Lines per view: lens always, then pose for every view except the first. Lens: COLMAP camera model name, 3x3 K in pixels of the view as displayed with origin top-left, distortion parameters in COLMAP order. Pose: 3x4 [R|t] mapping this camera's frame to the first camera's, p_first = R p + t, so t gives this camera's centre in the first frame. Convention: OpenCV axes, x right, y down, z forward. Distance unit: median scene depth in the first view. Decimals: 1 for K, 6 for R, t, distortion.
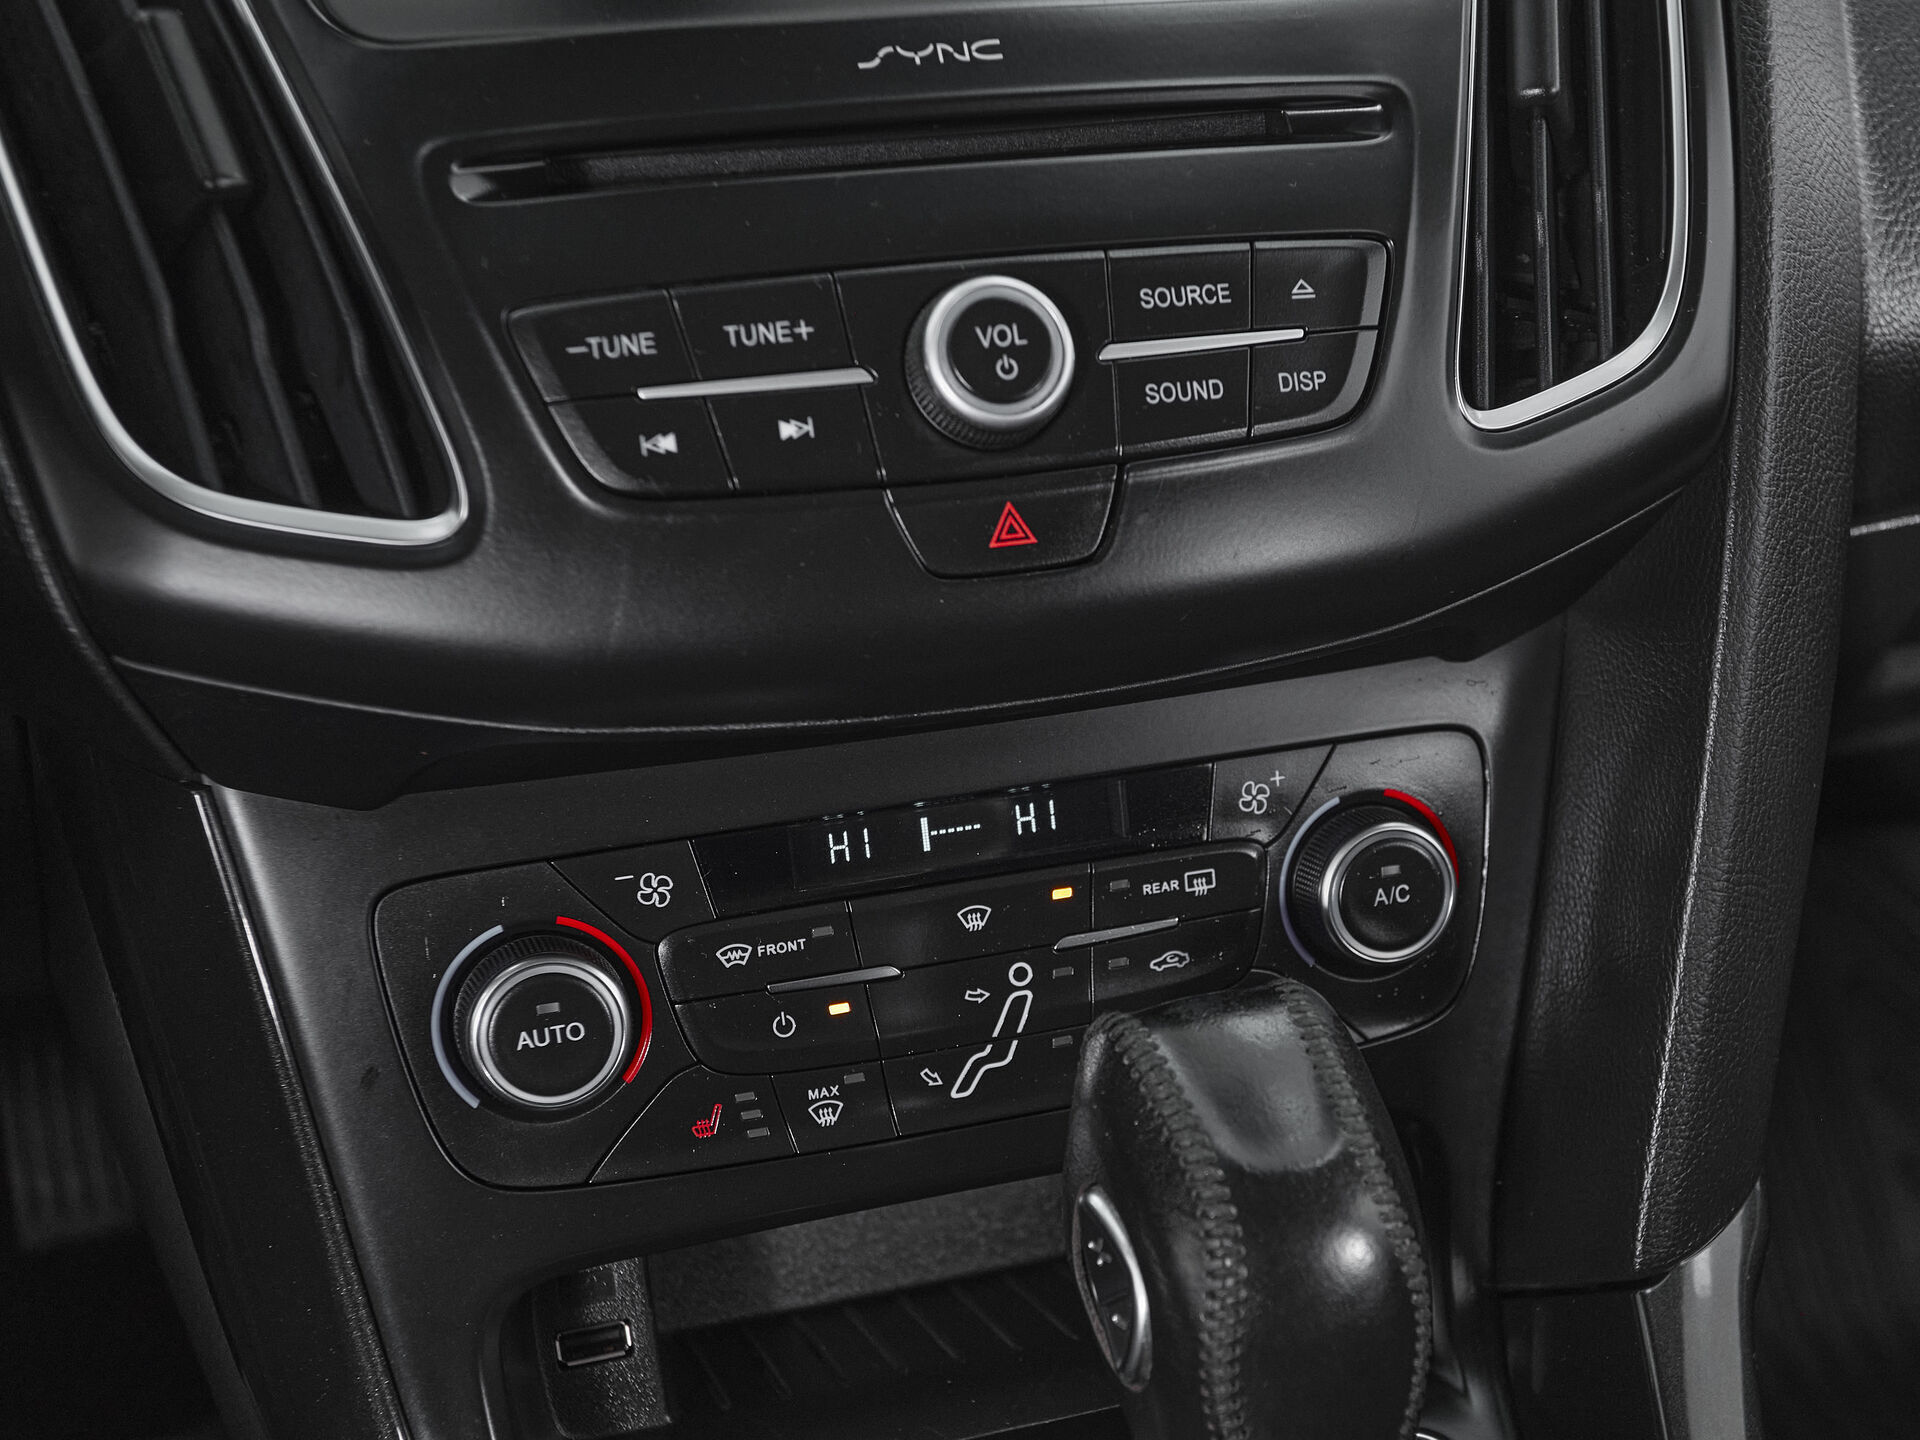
lens RADIAL K [[2832.1, 0, 1057.5], [0, 2832.1, 785.3], [0, 0, 1]] dist [0.036239, 0.051583]
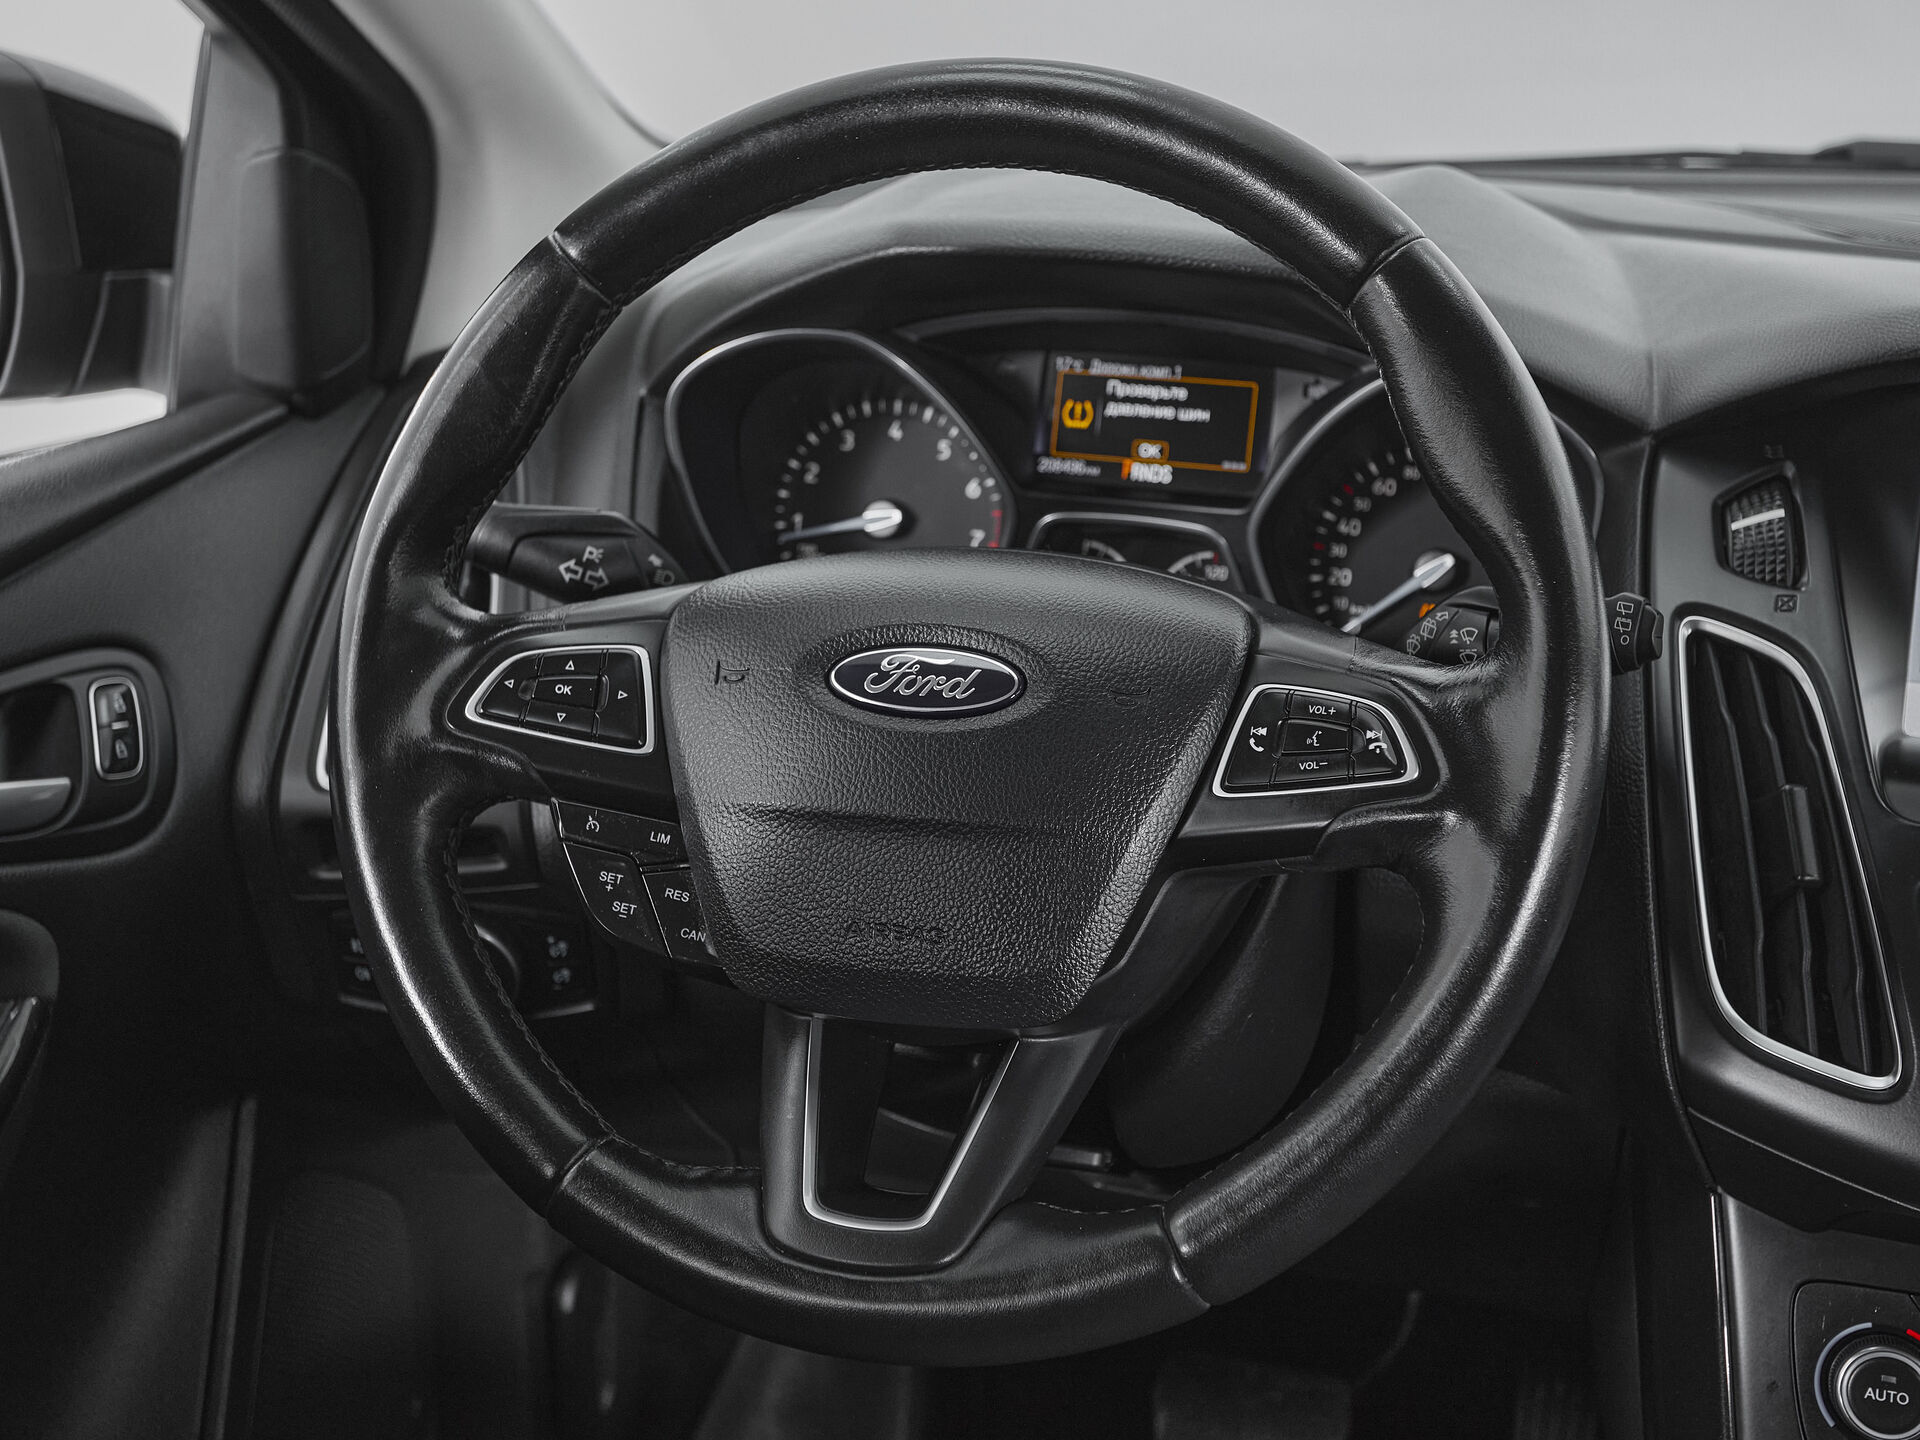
lens RADIAL K [[2578.4, 0, 915.8], [0, 2578.4, 716.6], [0, 0, 1]] dist [-0.013296, 0.141162]
pose [[0.800043, 0.159513, -0.578348, 0.202275], [-0.276870, 0.953379, -0.120051, 0.054371], [0.532235, 0.256174, 0.806908, -0.708125]]
